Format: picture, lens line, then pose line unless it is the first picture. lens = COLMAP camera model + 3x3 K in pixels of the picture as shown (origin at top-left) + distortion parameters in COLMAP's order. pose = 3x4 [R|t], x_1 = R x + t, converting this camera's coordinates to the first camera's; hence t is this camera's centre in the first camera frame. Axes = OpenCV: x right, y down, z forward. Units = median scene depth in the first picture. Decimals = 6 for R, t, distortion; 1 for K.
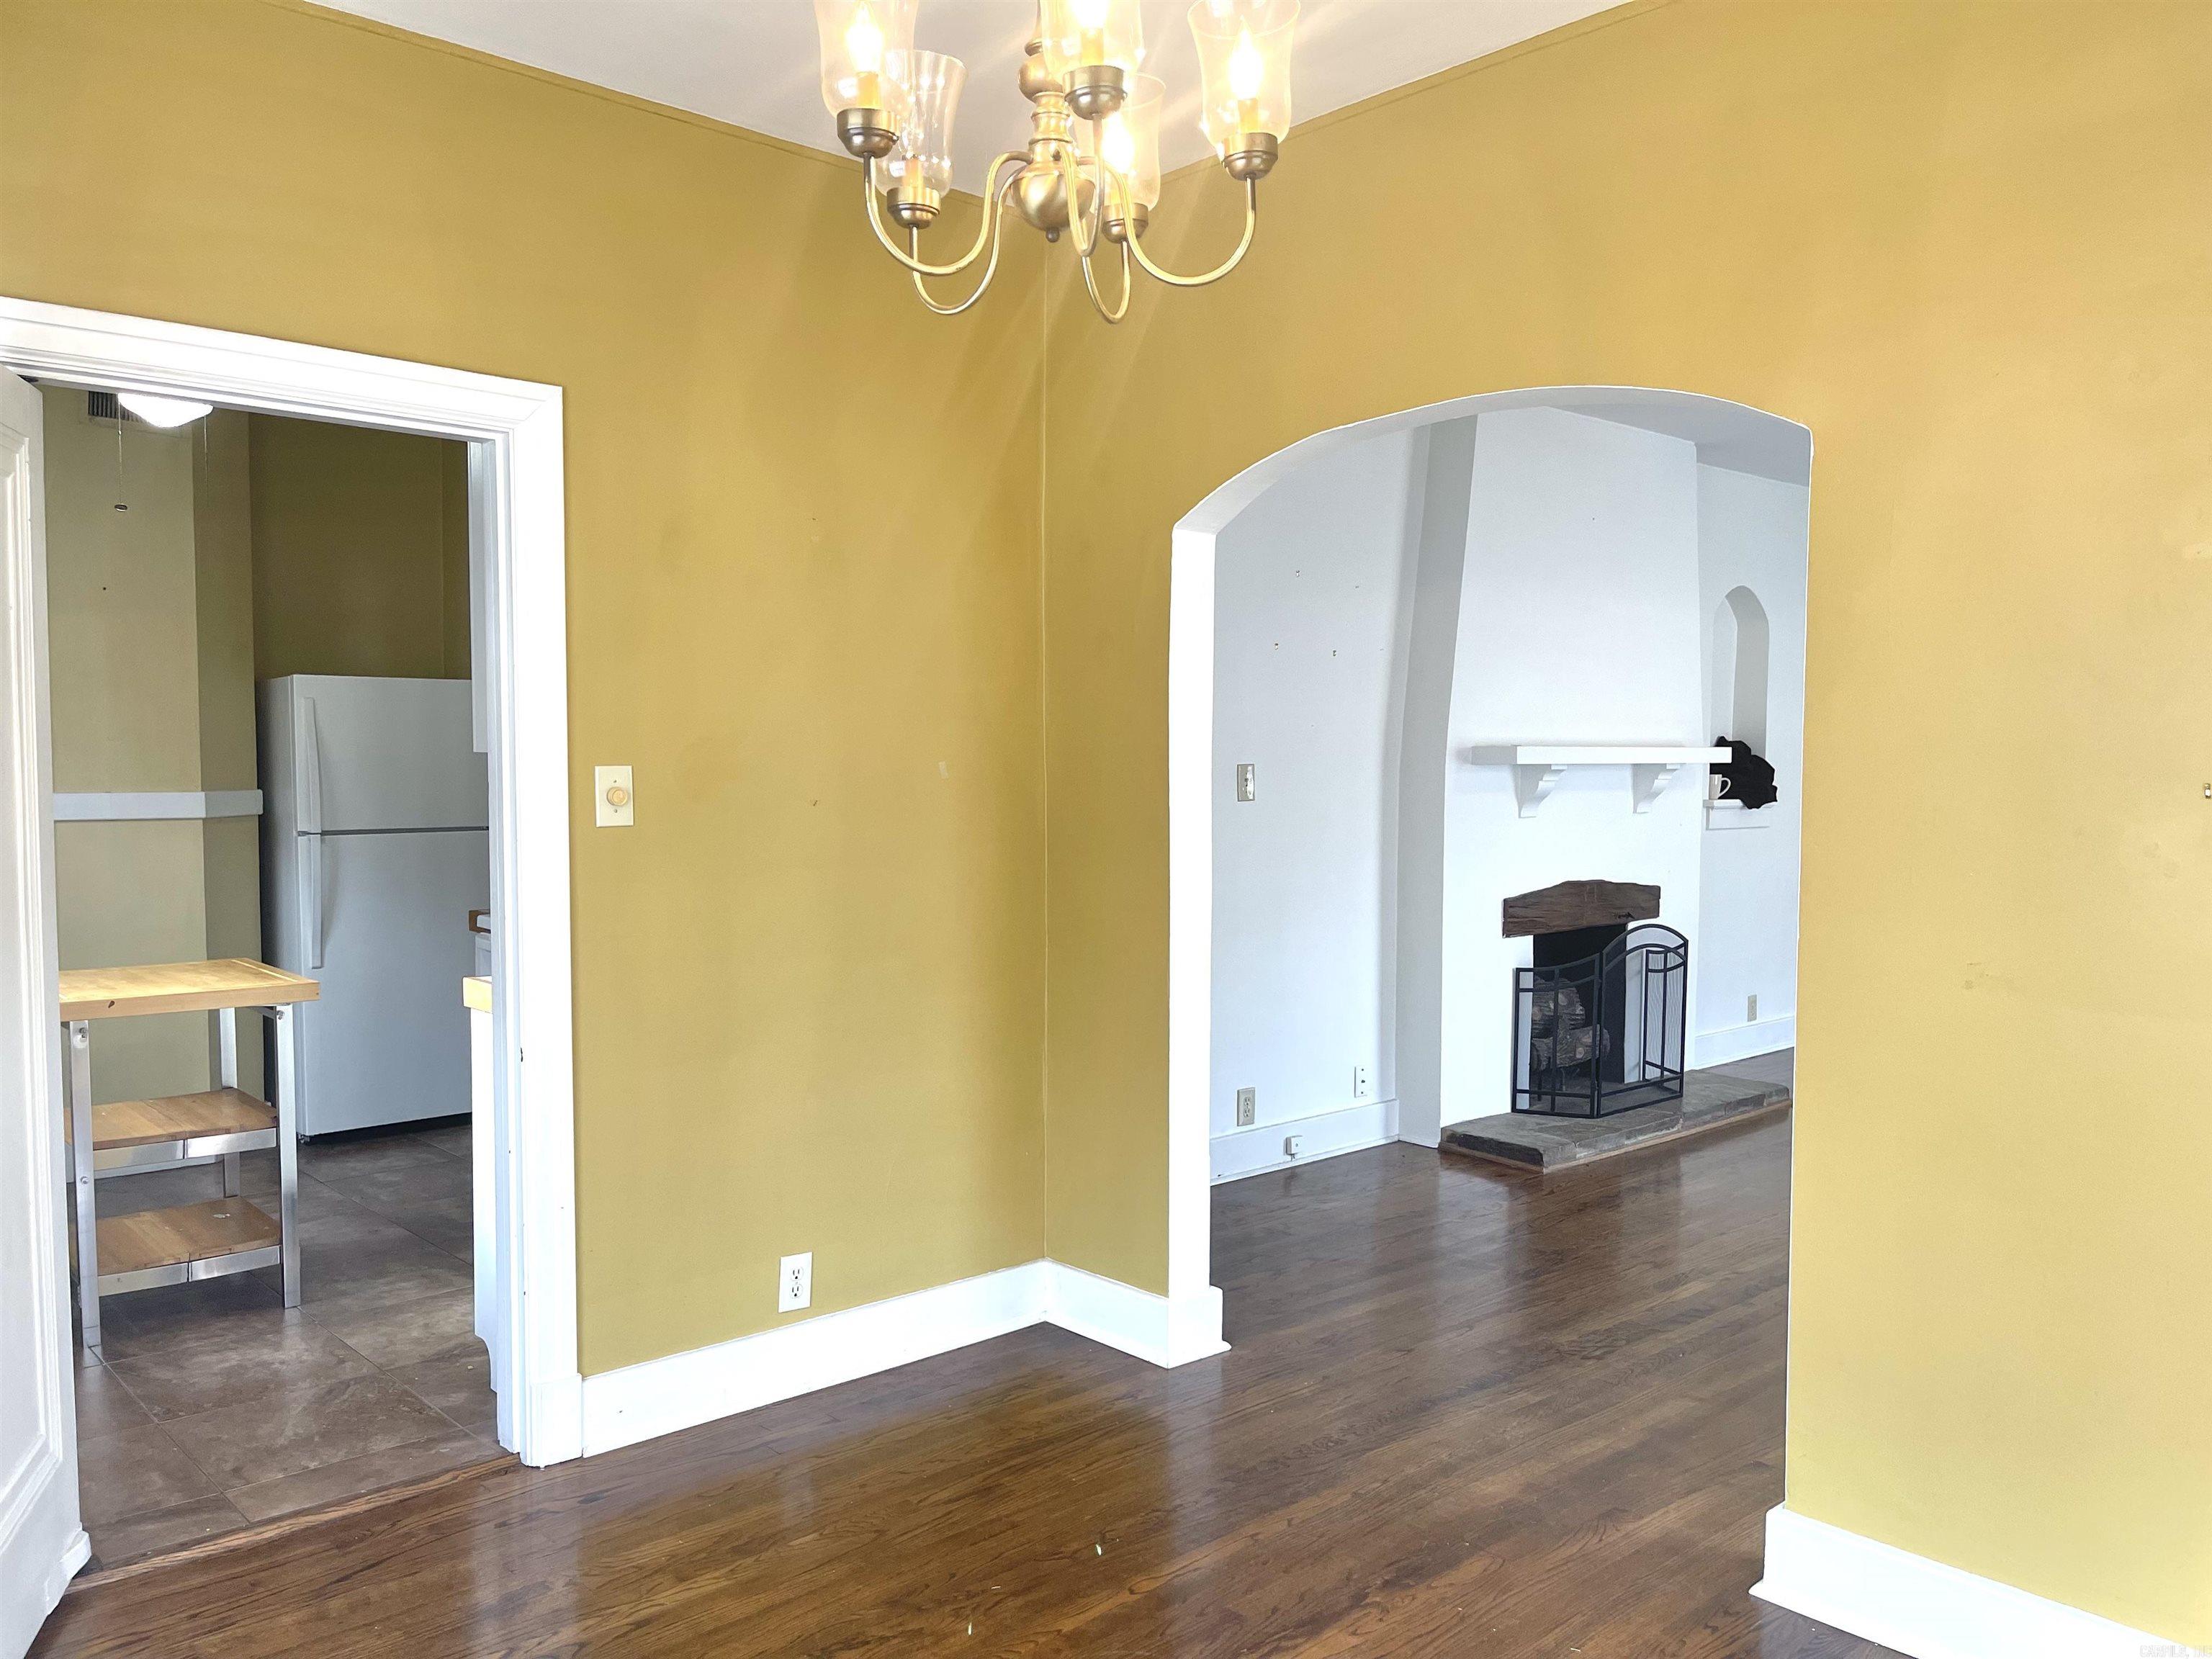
lens RADIAL K [[1654.6, 0, 1097.8], [0, 1654.6, 839.5], [0, 0, 1]] dist [0.095183, -0.117723]
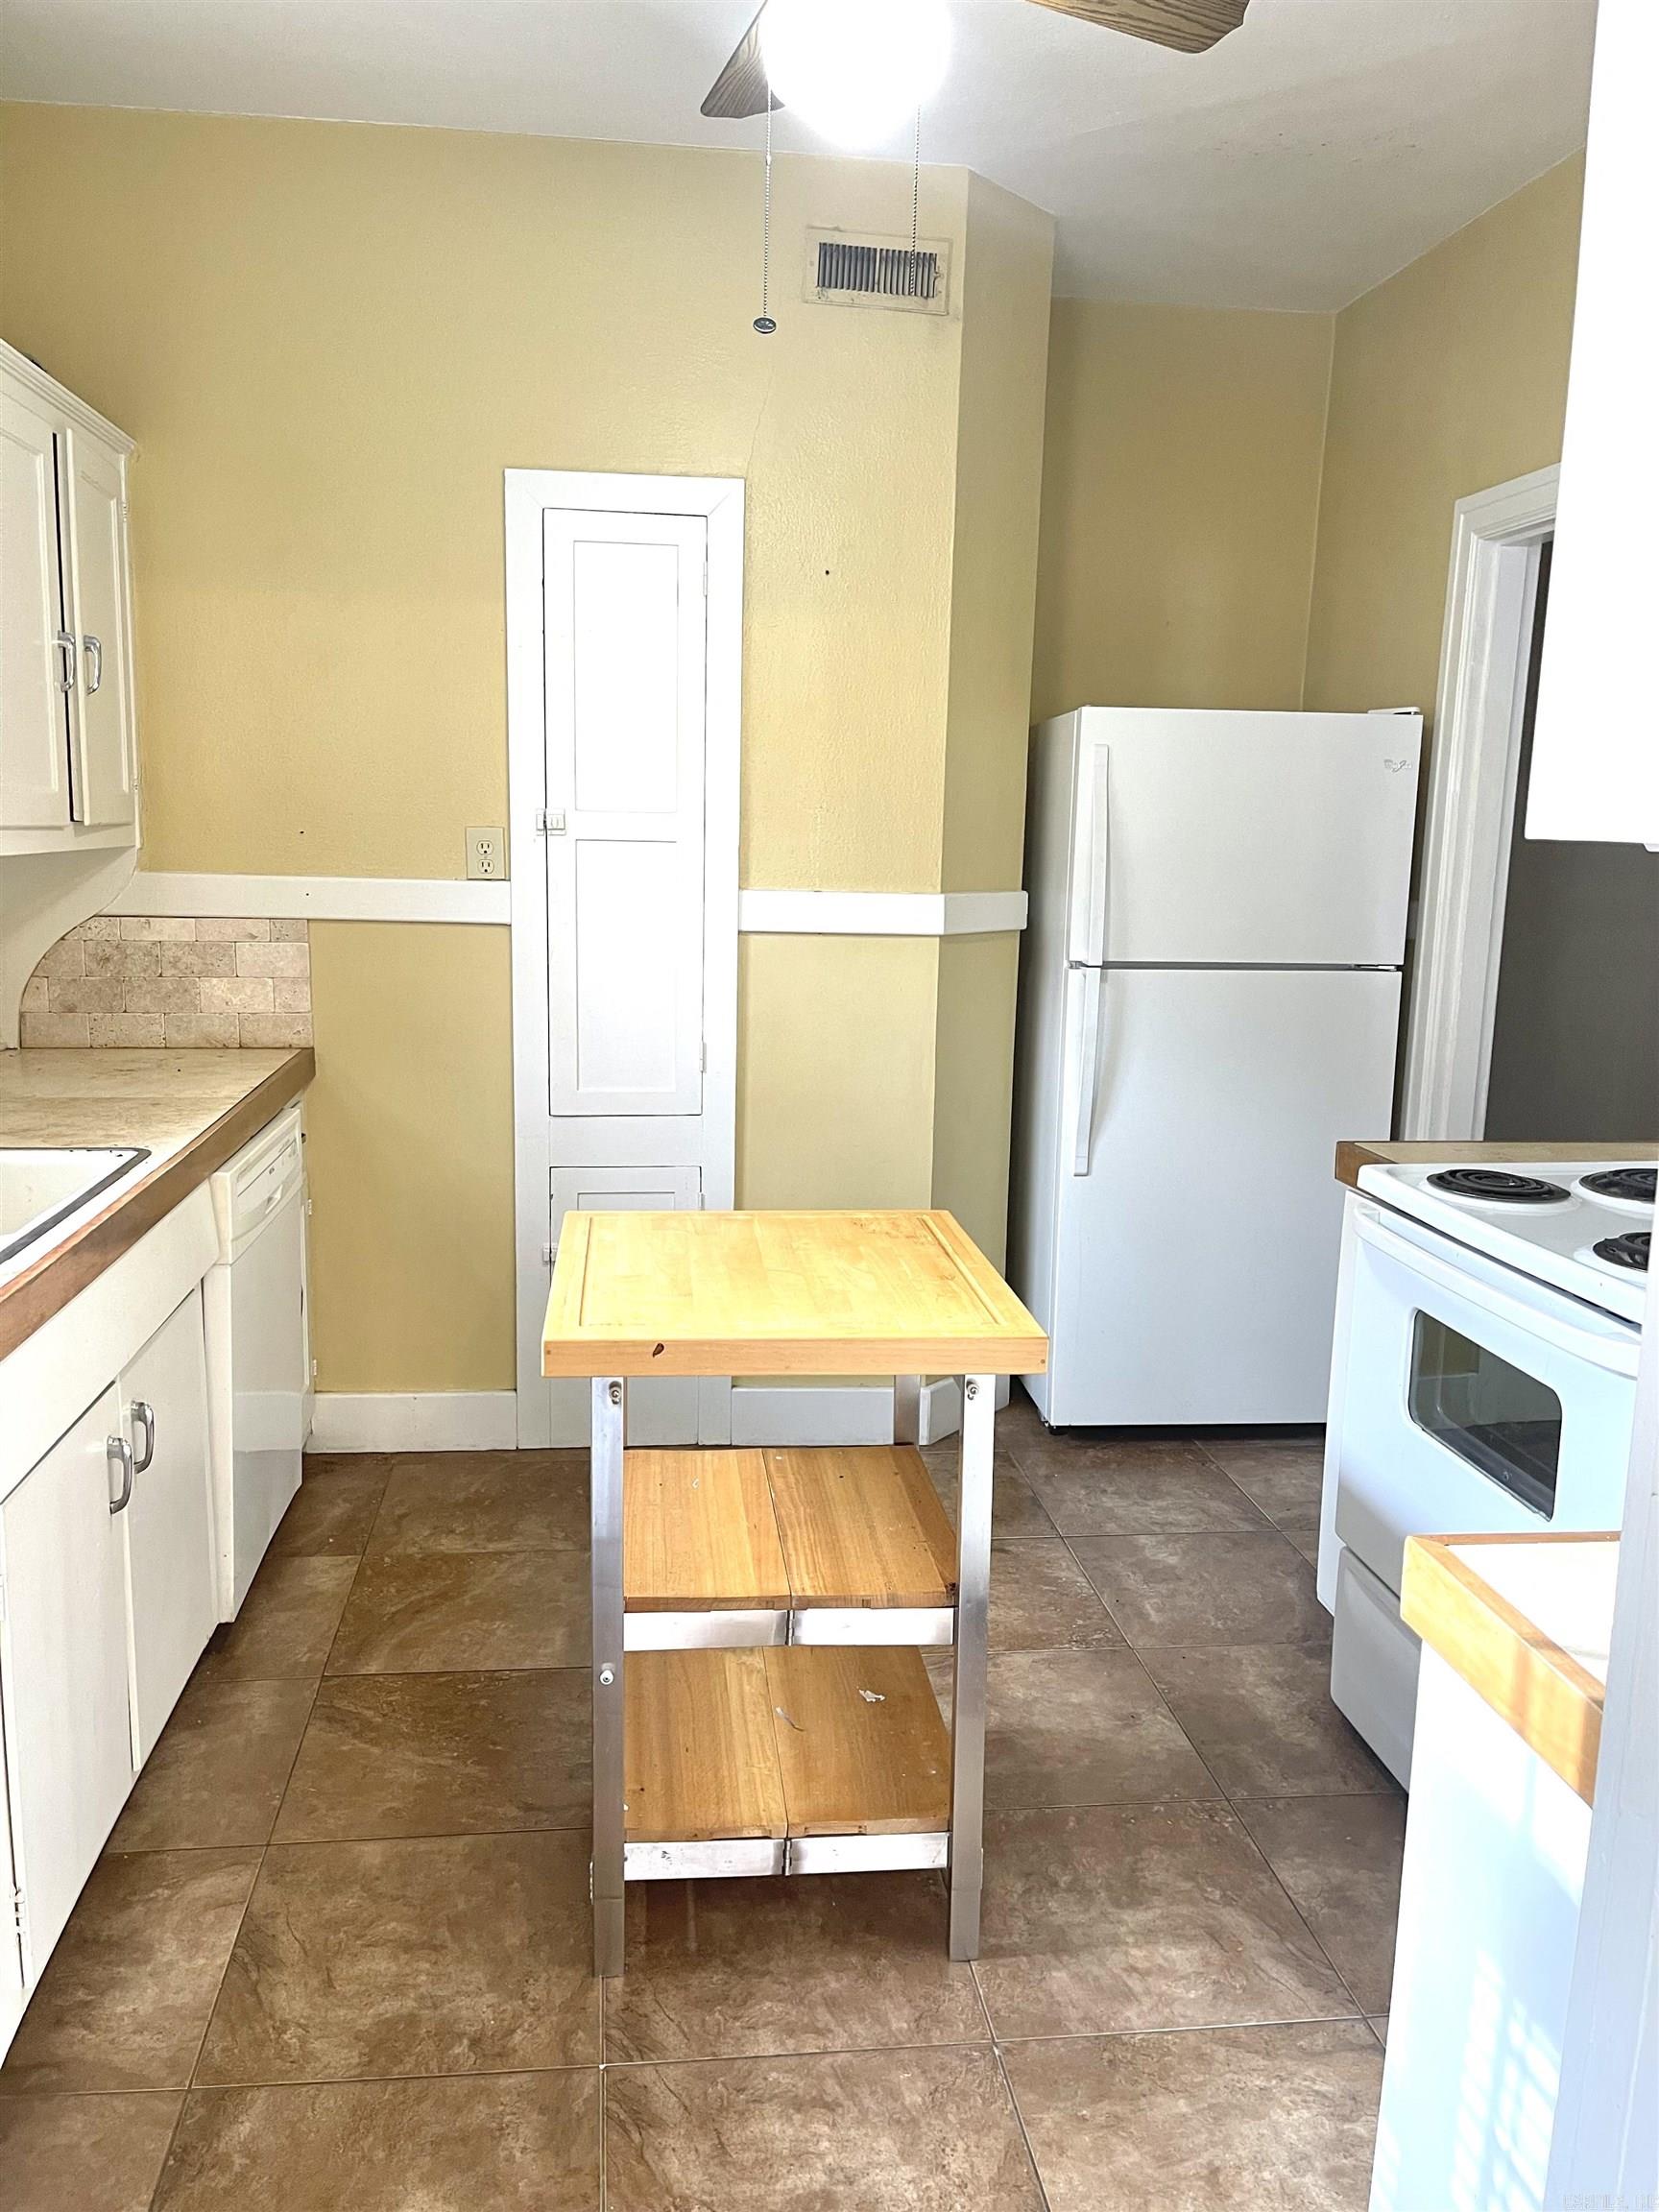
lens RADIAL K [[1654.6, 0, 829.5], [0, 1654.6, 1106.0], [0, 0, 1]] dist [0.095183, -0.117723]
pose [[0.816608, 0.113034, -0.566016, -0.194028], [-0.051760, 0.991027, 0.123233, -0.023817], [0.574867, -0.071336, 0.815131, 0.444353]]
